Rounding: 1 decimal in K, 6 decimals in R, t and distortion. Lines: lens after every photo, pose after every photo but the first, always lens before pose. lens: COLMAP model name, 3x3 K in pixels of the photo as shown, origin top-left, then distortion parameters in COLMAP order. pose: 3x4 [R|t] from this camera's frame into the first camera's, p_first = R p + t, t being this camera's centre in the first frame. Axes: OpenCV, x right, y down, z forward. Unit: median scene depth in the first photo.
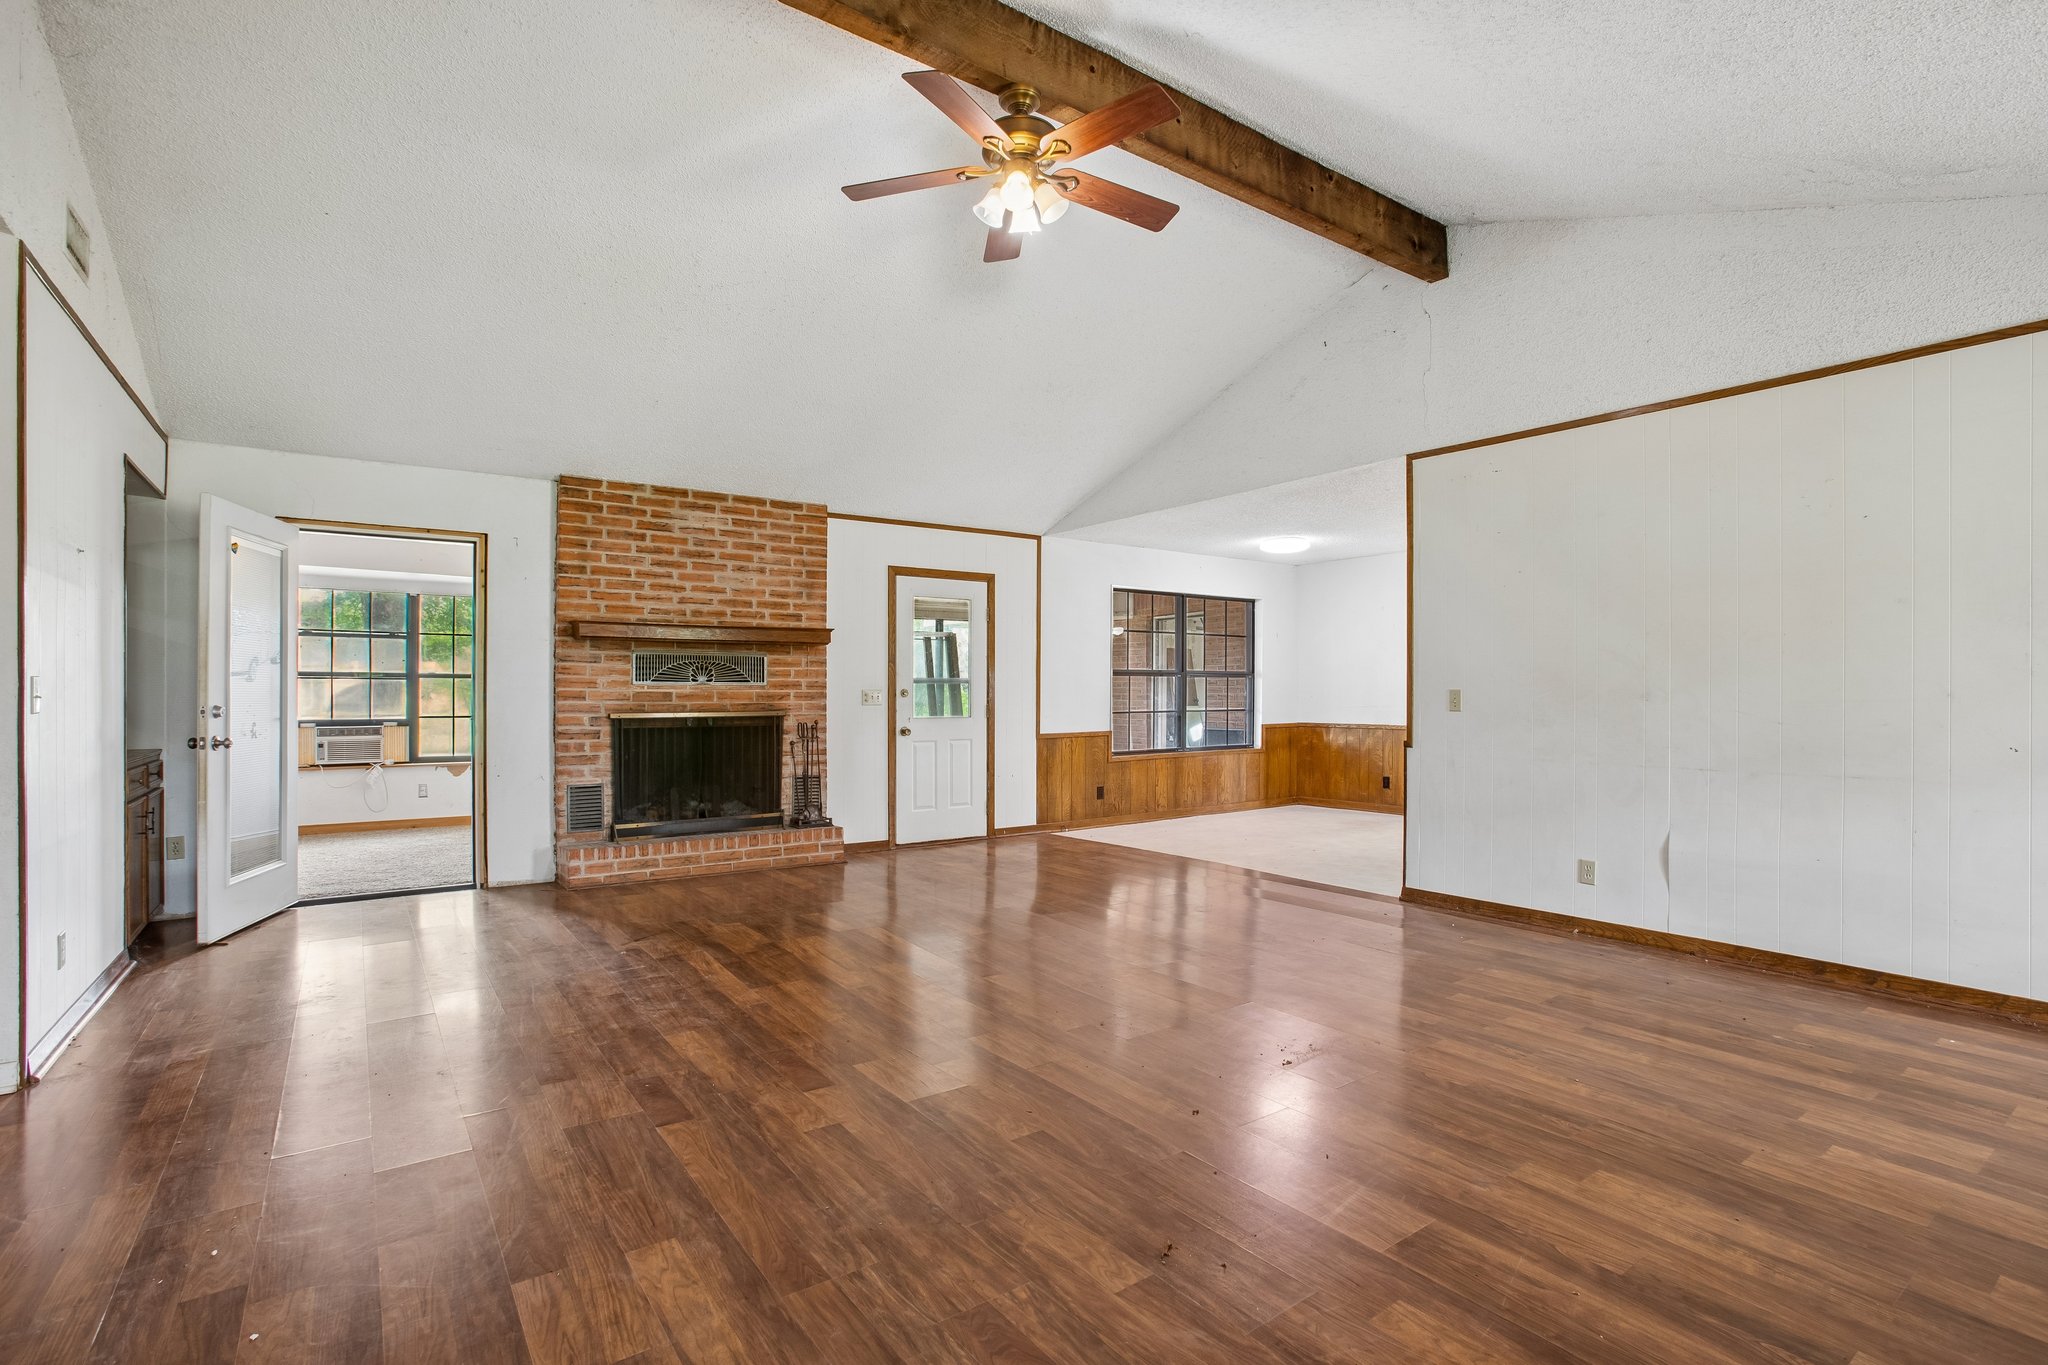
lens RADIAL K [[931.9, 0, 1044.6], [0, 931.9, 689.8], [0, 0, 1]] dist [-0.048442, 0.016662]
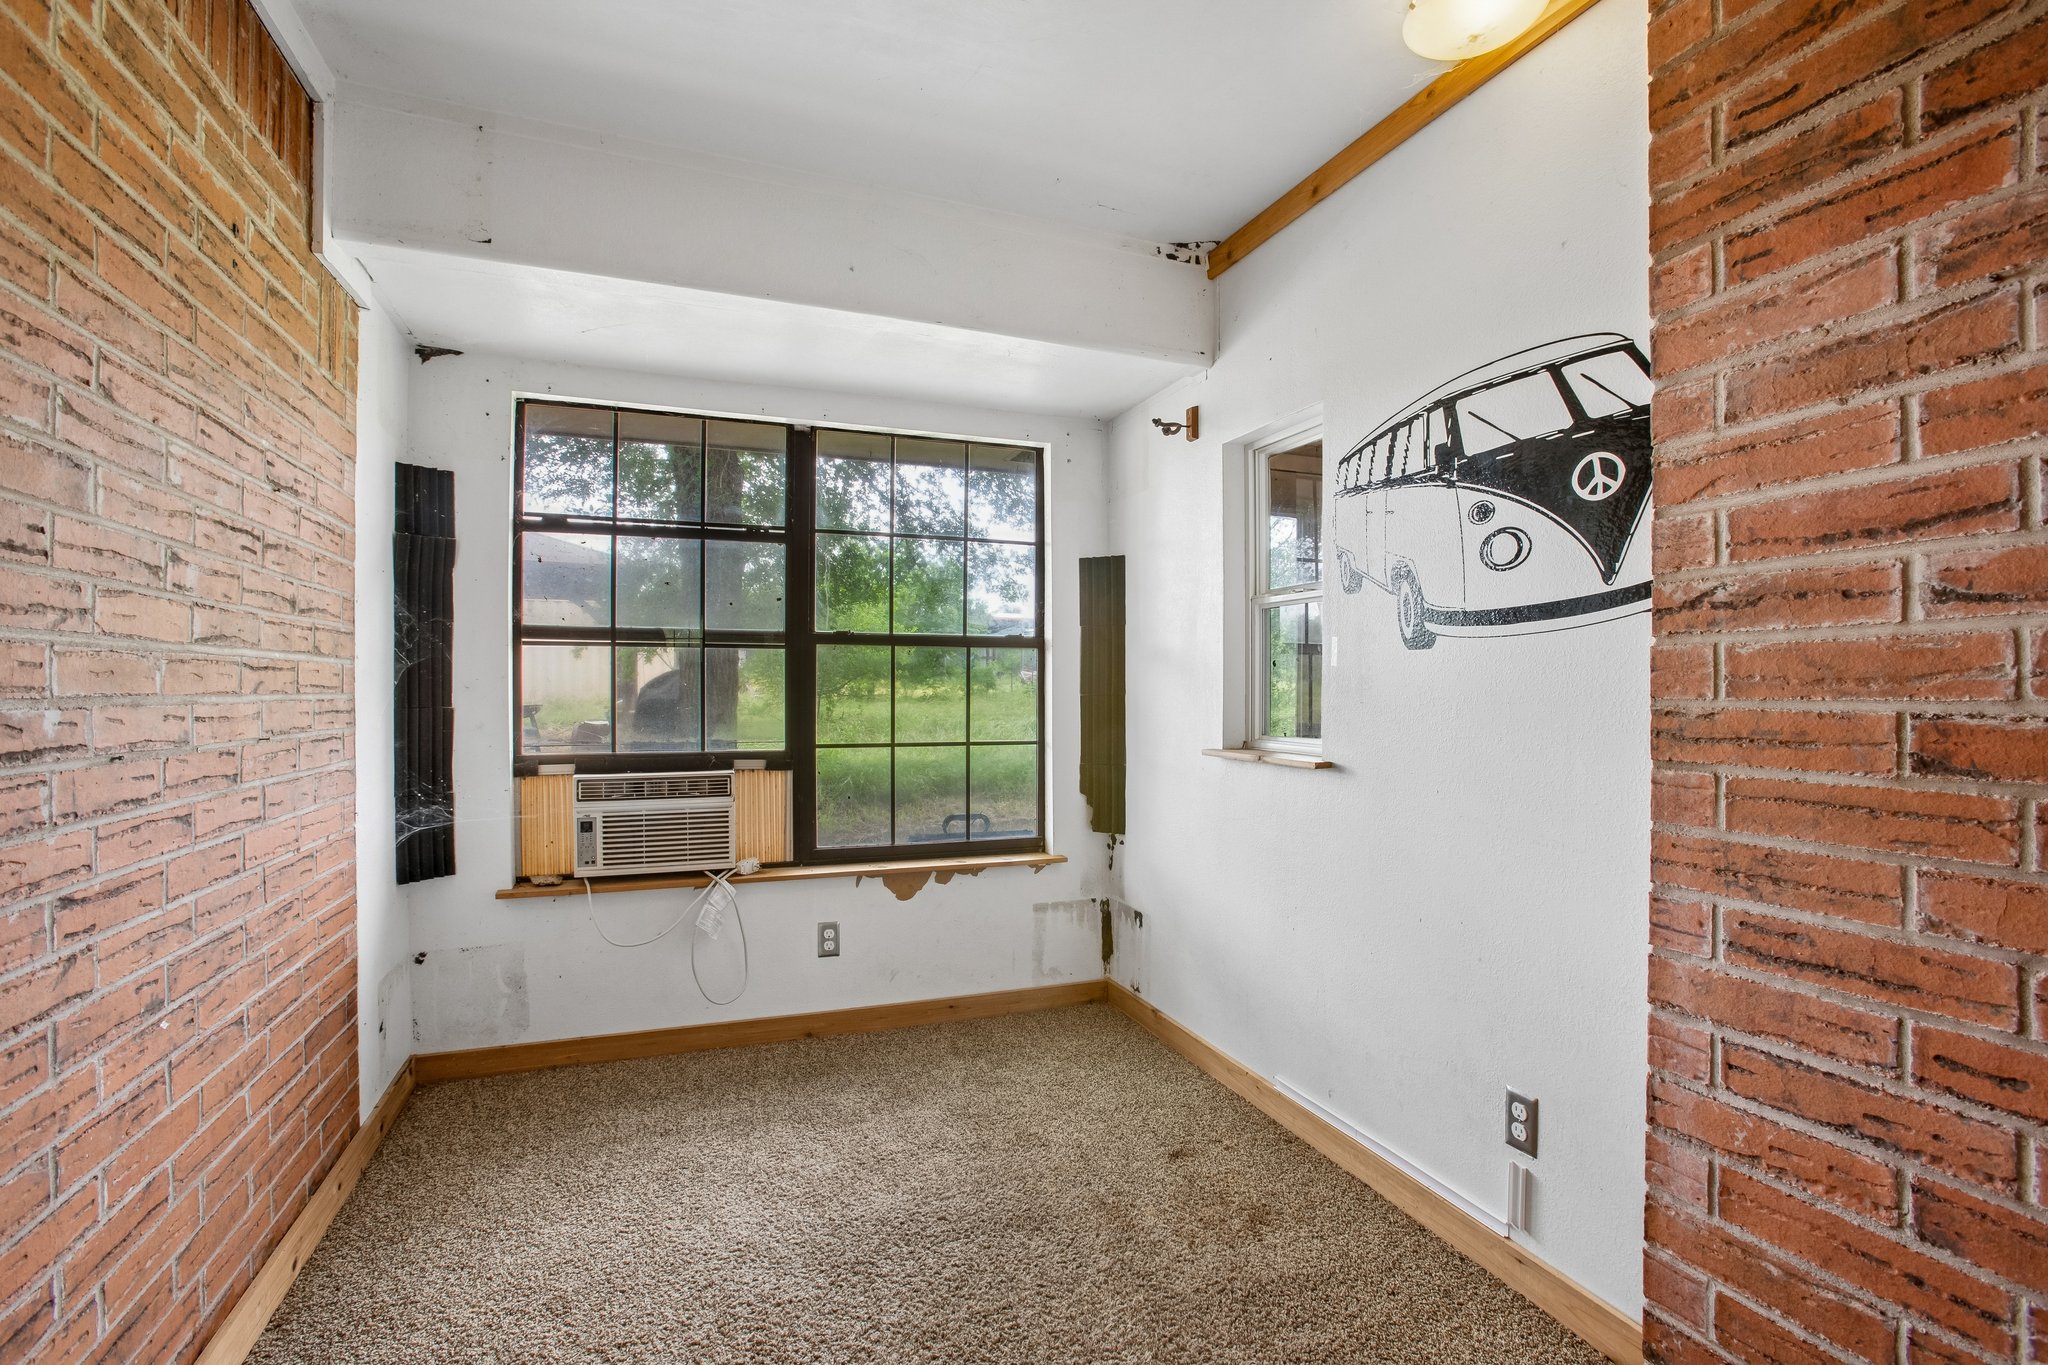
lens RADIAL K [[931.9, 0, 1043.6], [0, 931.9, 690.1], [0, 0, 1]] dist [-0.048442, 0.016662]
pose [[0.963086, -0.001309, -0.269192, -0.580717], [0.003234, 0.999972, 0.006710, 0.005161], [0.269176, -0.007333, 0.963063, 0.775395]]
